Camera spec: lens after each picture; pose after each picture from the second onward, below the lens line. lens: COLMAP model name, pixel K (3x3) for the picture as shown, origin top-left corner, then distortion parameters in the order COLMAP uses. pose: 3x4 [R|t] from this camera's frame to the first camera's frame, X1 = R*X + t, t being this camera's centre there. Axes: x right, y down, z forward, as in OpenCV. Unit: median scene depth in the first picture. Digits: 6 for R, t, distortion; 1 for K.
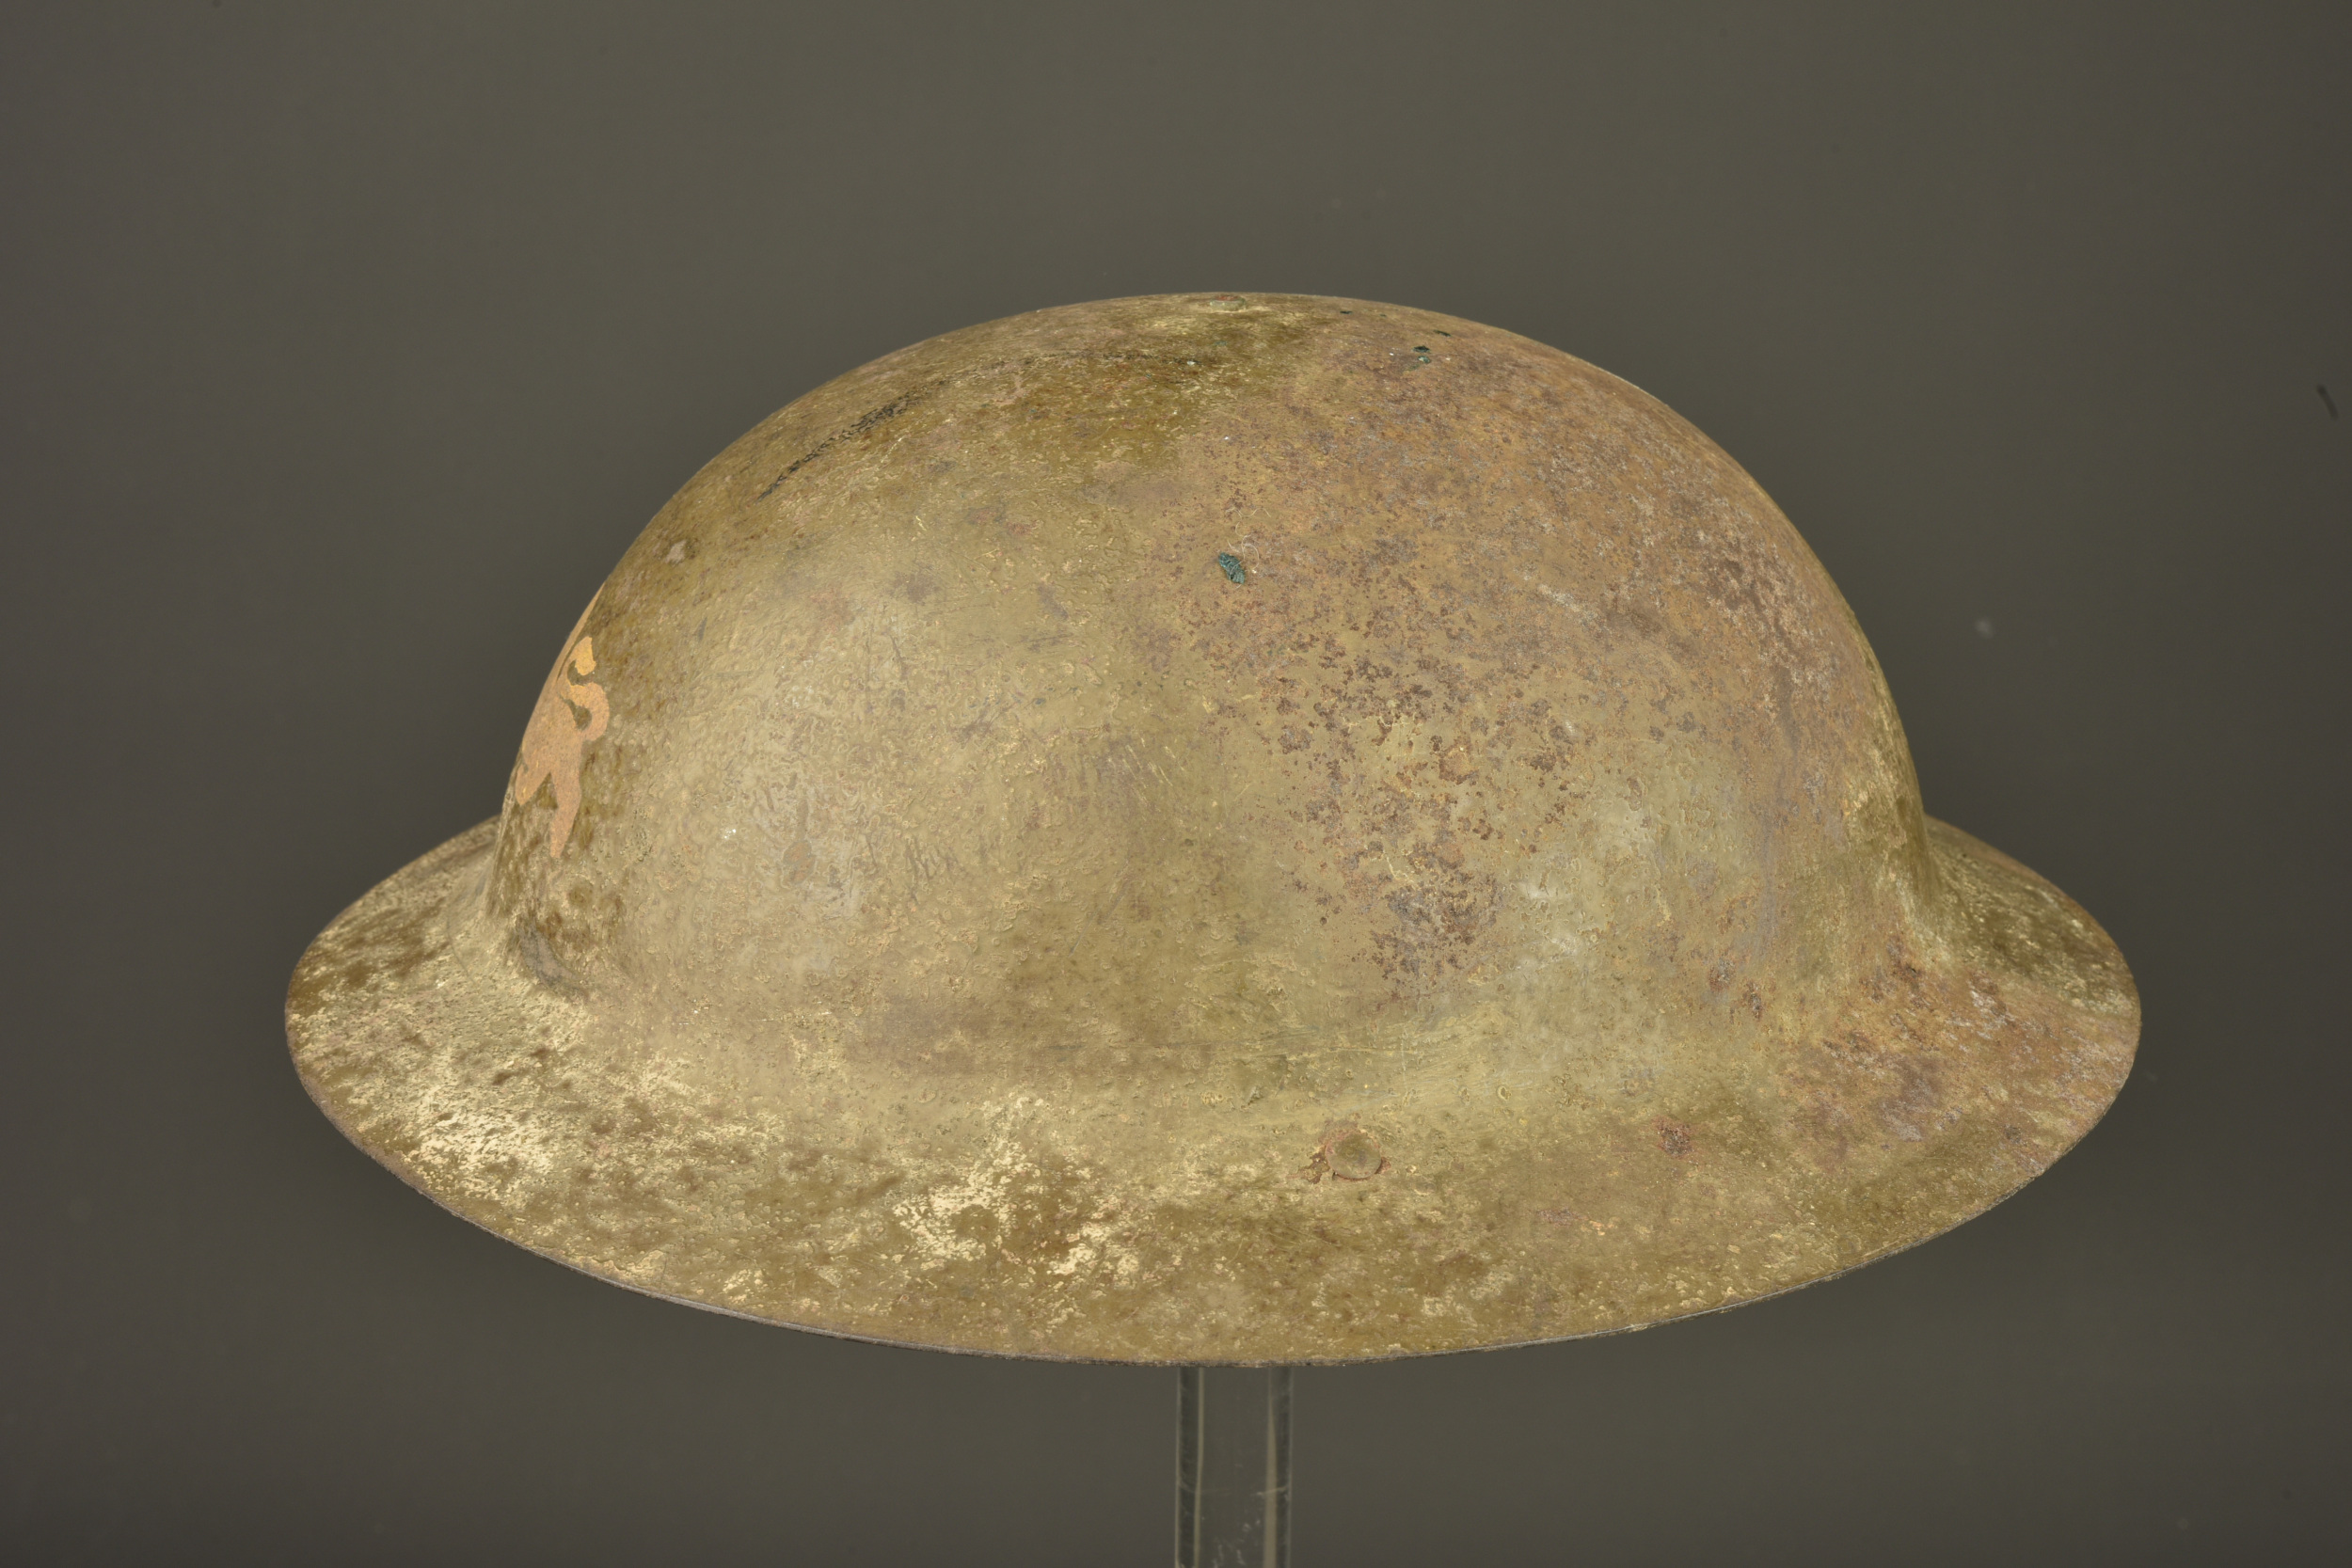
lens RADIAL K [[3997.4, 0, 1181.2], [0, 3997.4, 782.0], [0, 0, 1]] dist [0.031777, 0.000000]
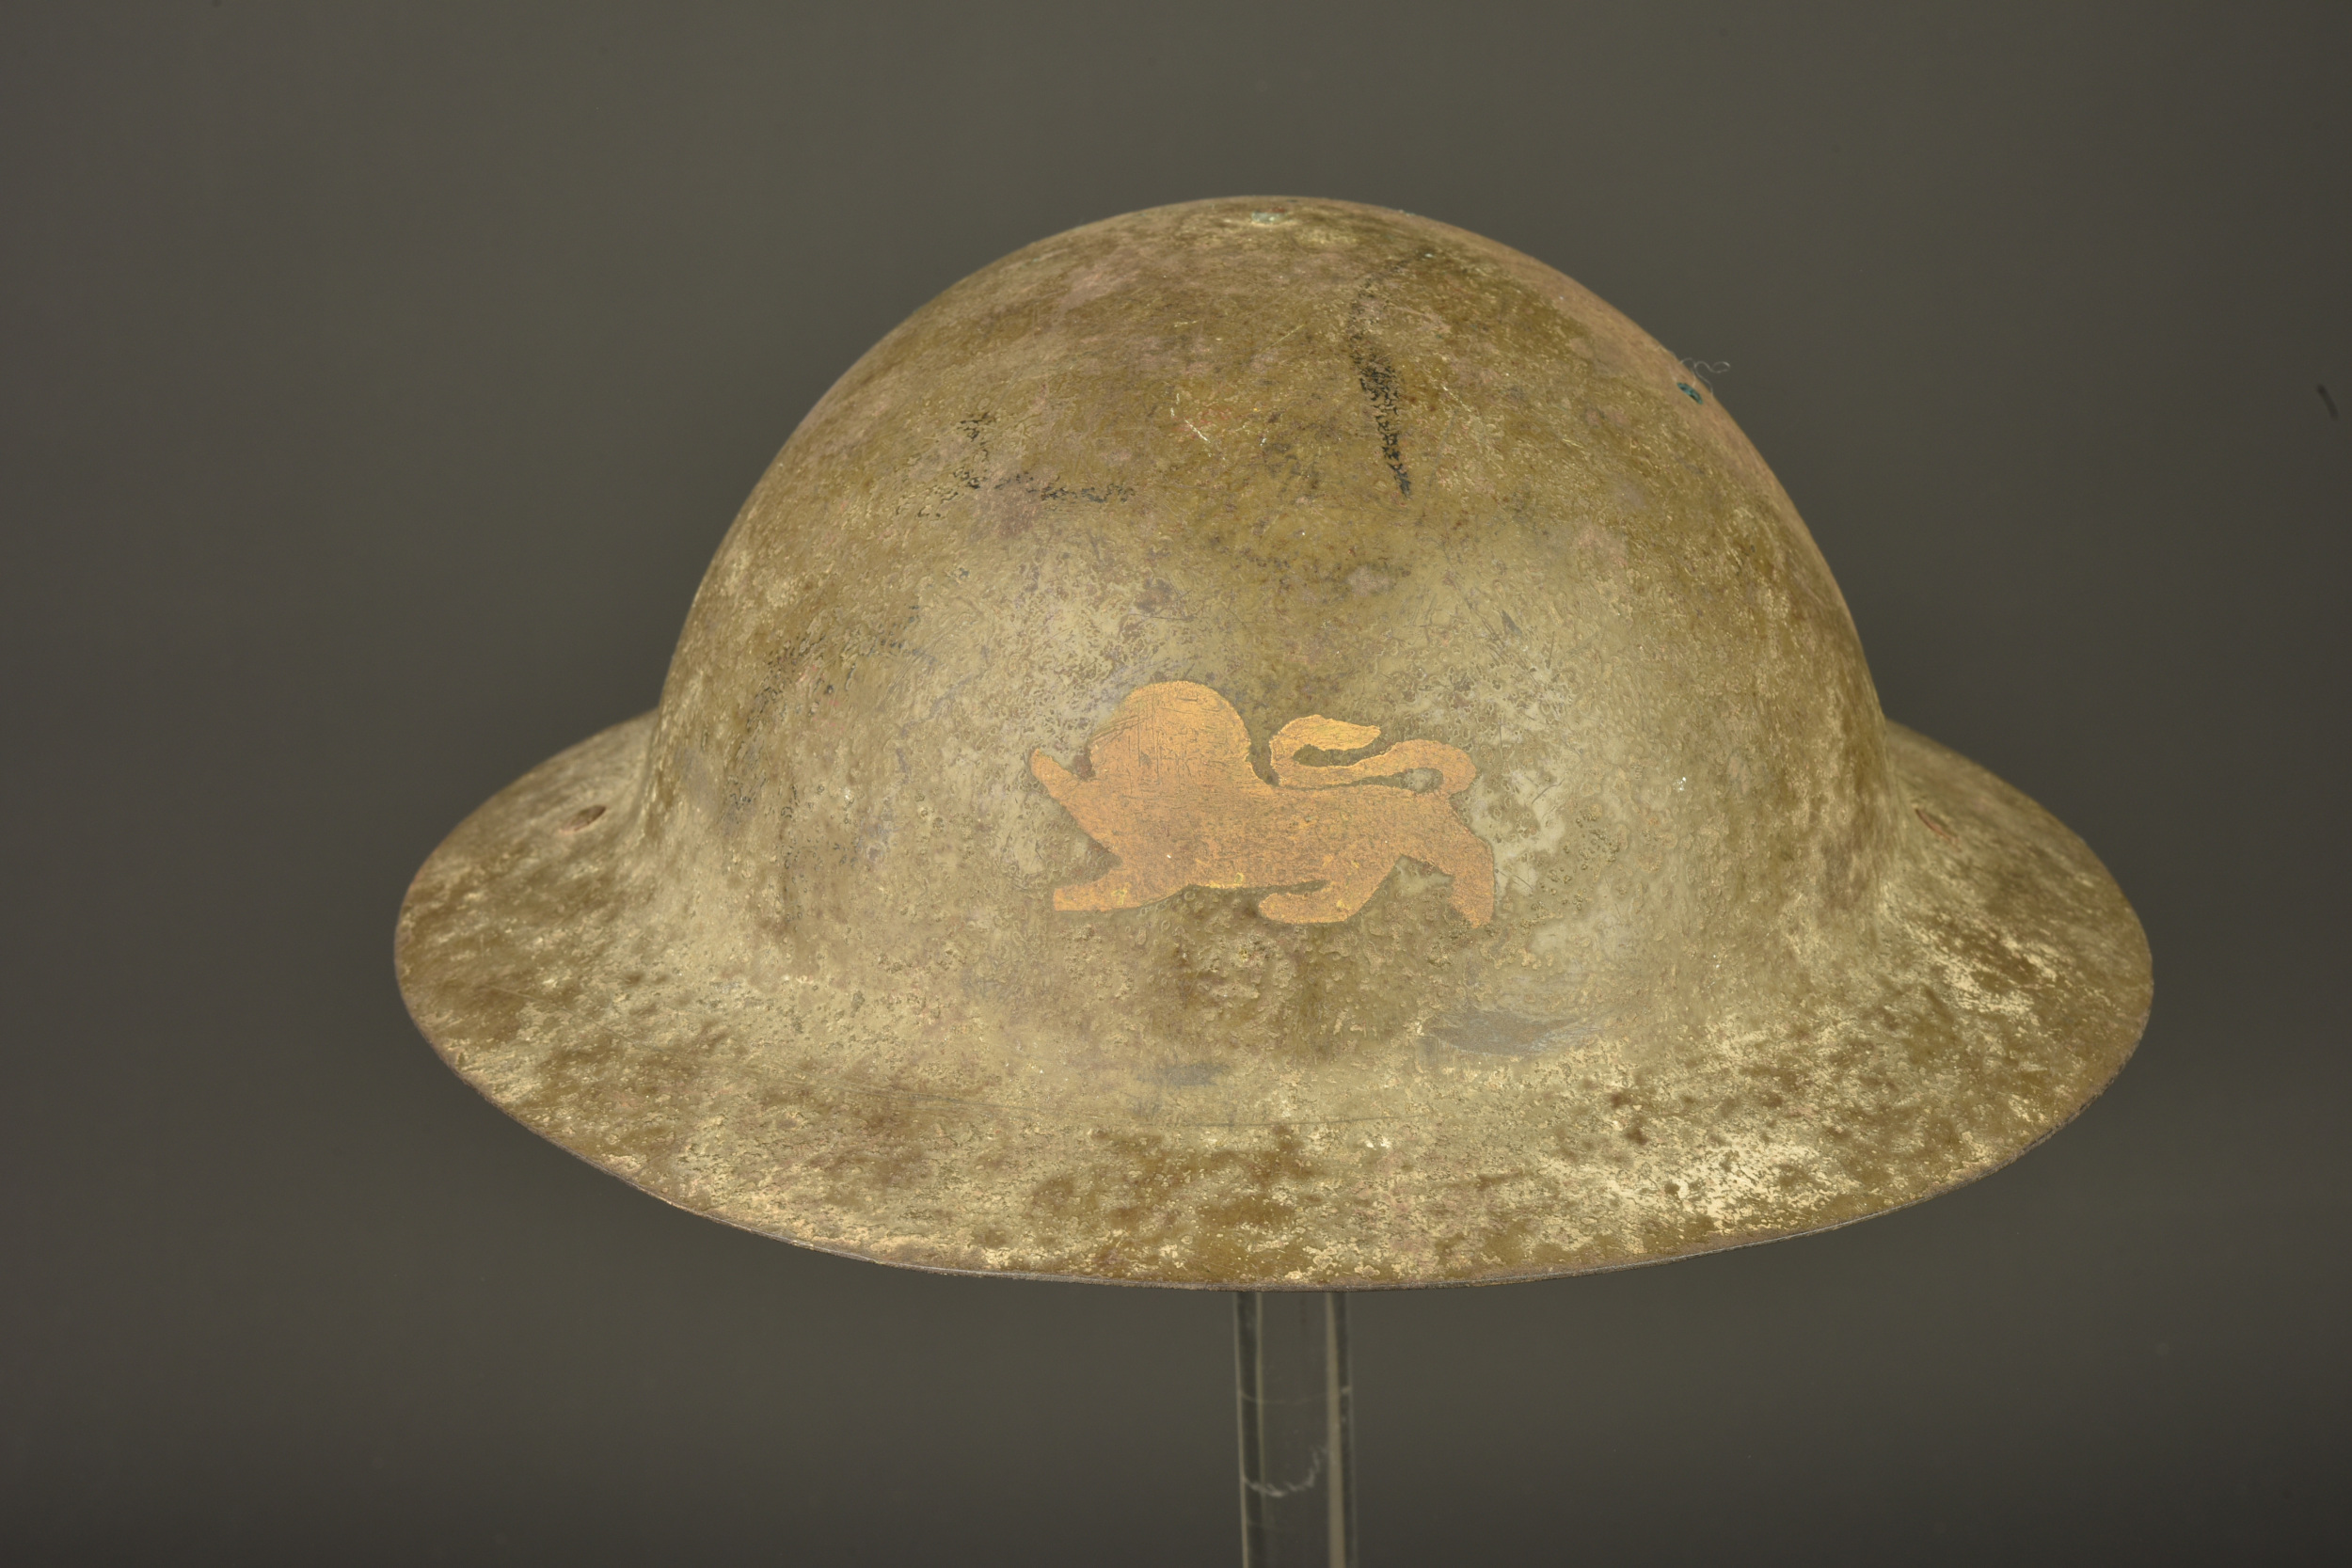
lens RADIAL K [[3997.4, 0, 1177.6], [0, 3997.4, 780.1], [0, 0, 1]] dist [0.031777, 0.000000]
pose [[0.228206, -0.334308, 0.914418, -0.987597], [0.312873, 0.914566, 0.256280, -0.264124], [-0.921972, 0.227612, 0.313306, 0.775833]]
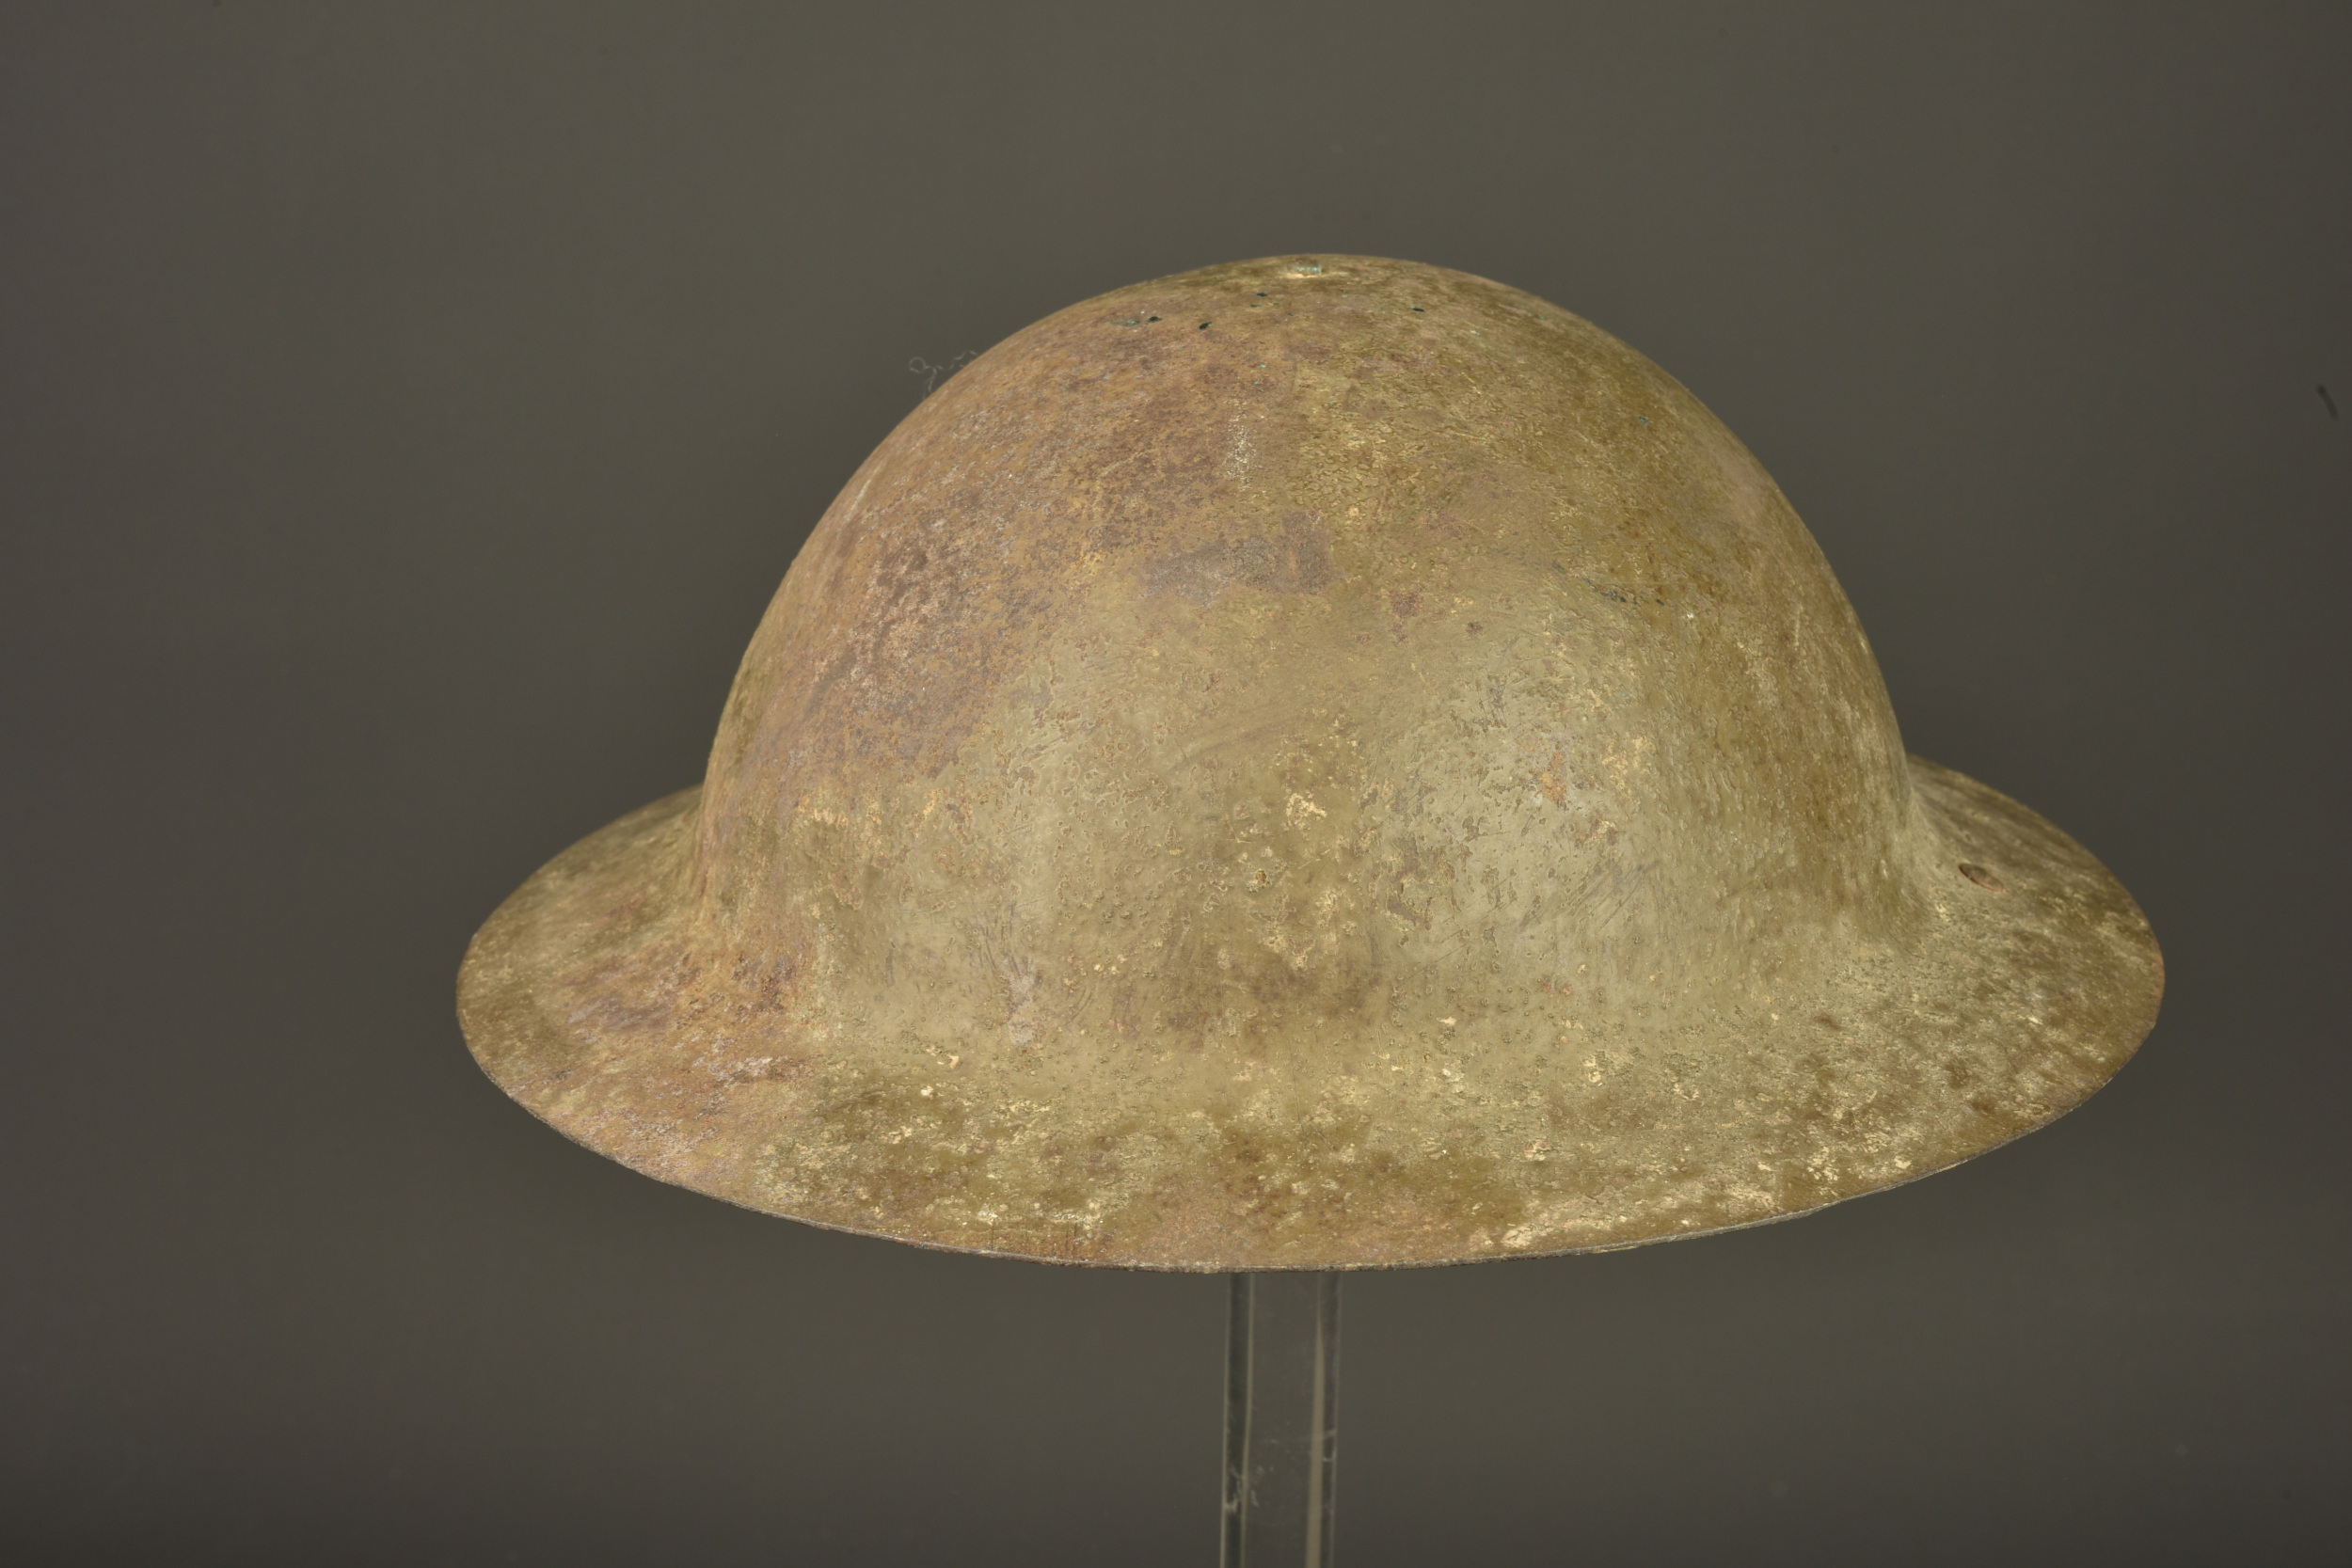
lens RADIAL K [[3997.4, 0, 1182.7], [0, 3997.4, 784.6], [0, 0, 1]] dist [0.031777, 0.000000]
pose [[-0.401086, 0.260247, -0.878295, 1.004002], [-0.282159, 0.877079, 0.388739, -0.411543], [0.871503, 0.403736, -0.278353, 1.371052]]
